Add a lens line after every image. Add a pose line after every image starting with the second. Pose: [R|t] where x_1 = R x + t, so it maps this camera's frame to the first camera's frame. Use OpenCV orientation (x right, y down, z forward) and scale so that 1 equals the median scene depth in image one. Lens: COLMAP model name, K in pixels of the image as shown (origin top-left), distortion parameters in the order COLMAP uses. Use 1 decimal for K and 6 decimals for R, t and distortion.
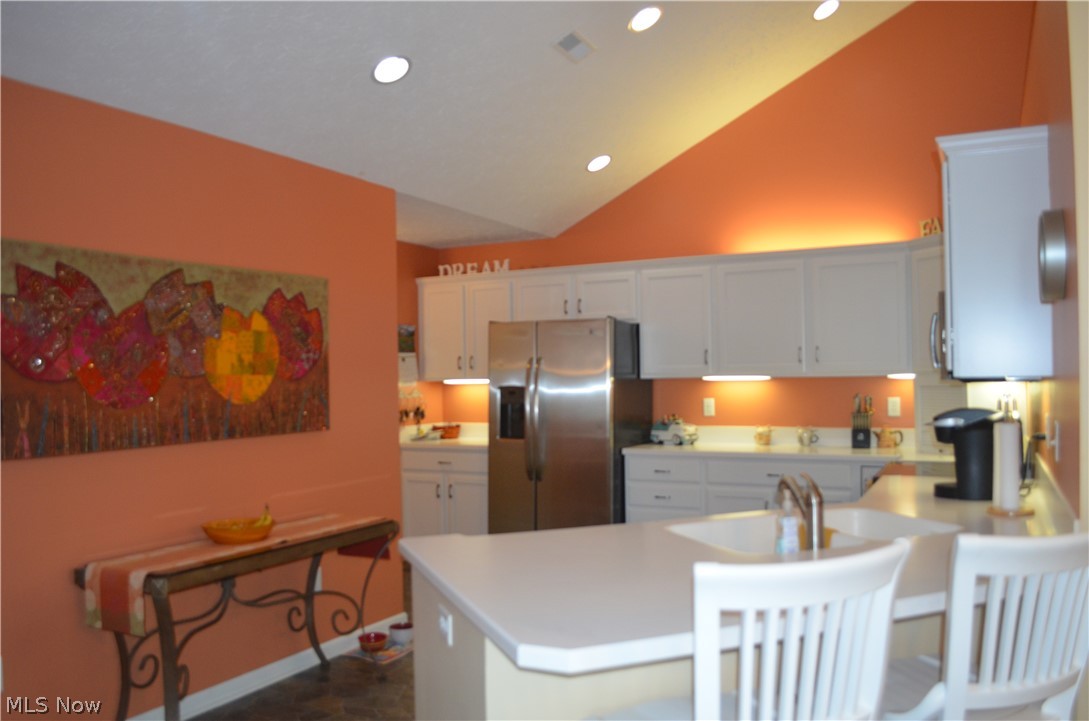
lens RADIAL K [[865.3, 0, 545.7], [0, 865.3, 365.8], [0, 0, 1]] dist [-0.061918, 0.000622]
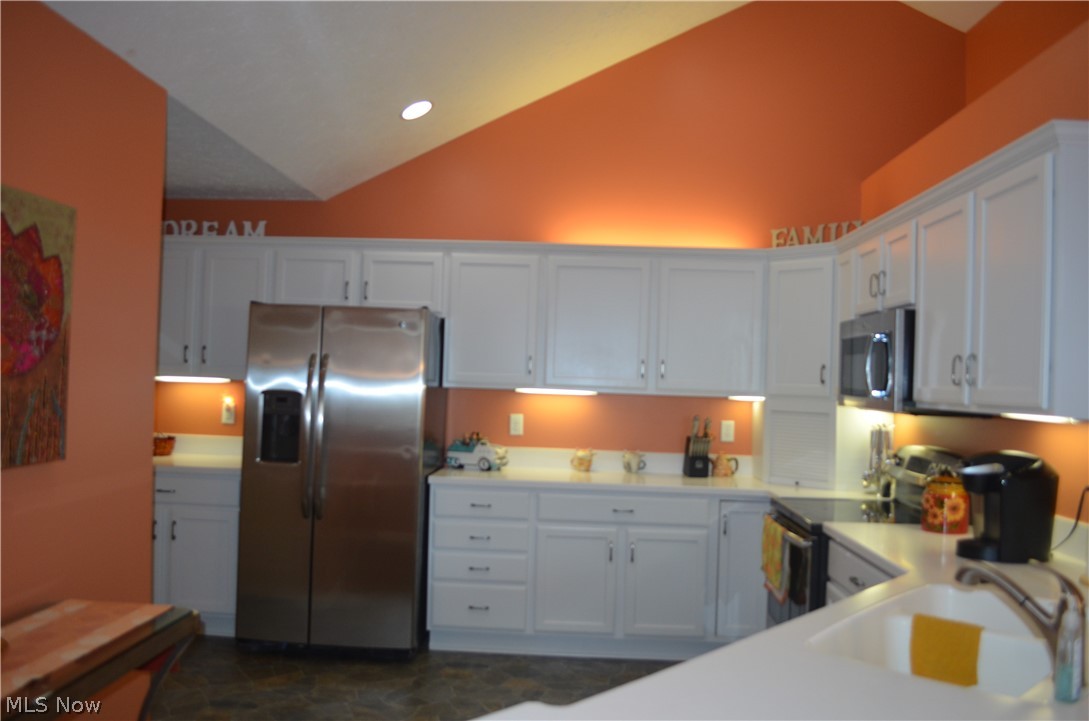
lens RADIAL K [[865.3, 0, 542.5], [0, 865.3, 365.7], [0, 0, 1]] dist [-0.061918, 0.000622]
pose [[0.907624, 0.051059, 0.416667, -0.148619], [-0.051270, 0.998628, -0.010693, -0.001404], [-0.416641, -0.011658, 0.908996, 0.243318]]
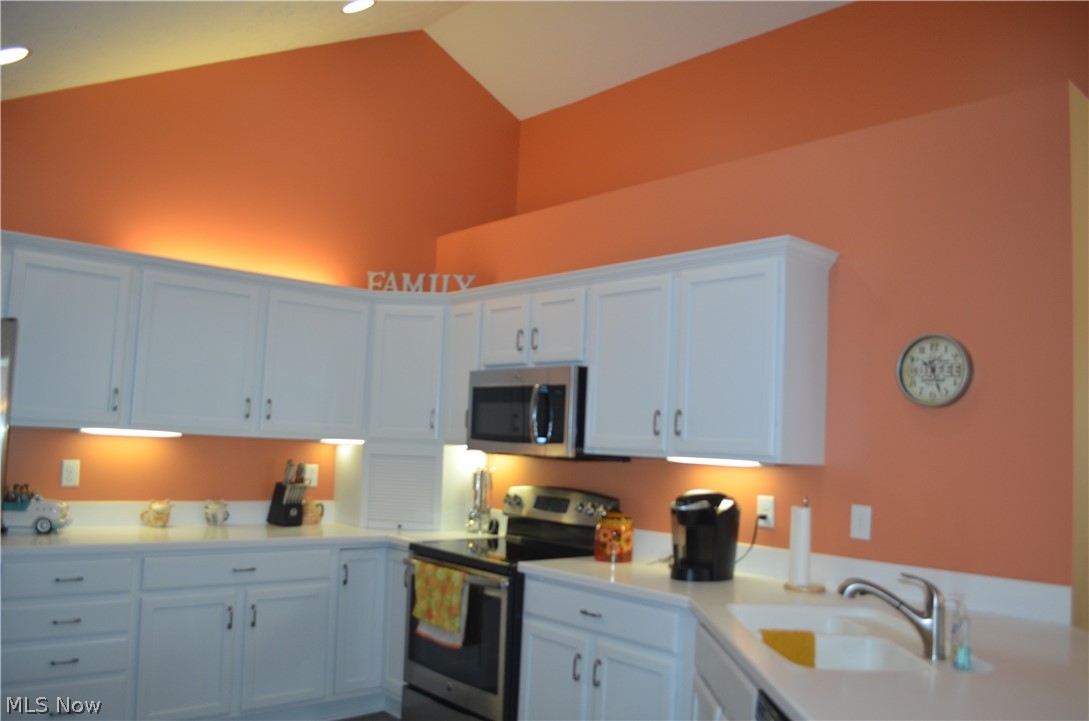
lens RADIAL K [[865.3, 0, 530.7], [0, 865.3, 374.8], [0, 0, 1]] dist [-0.061918, 0.000622]
pose [[0.371919, 0.101578, 0.922691, -0.309110], [-0.061770, 0.994500, -0.084585, 0.006406], [-0.926208, -0.025536, 0.376148, 0.453984]]
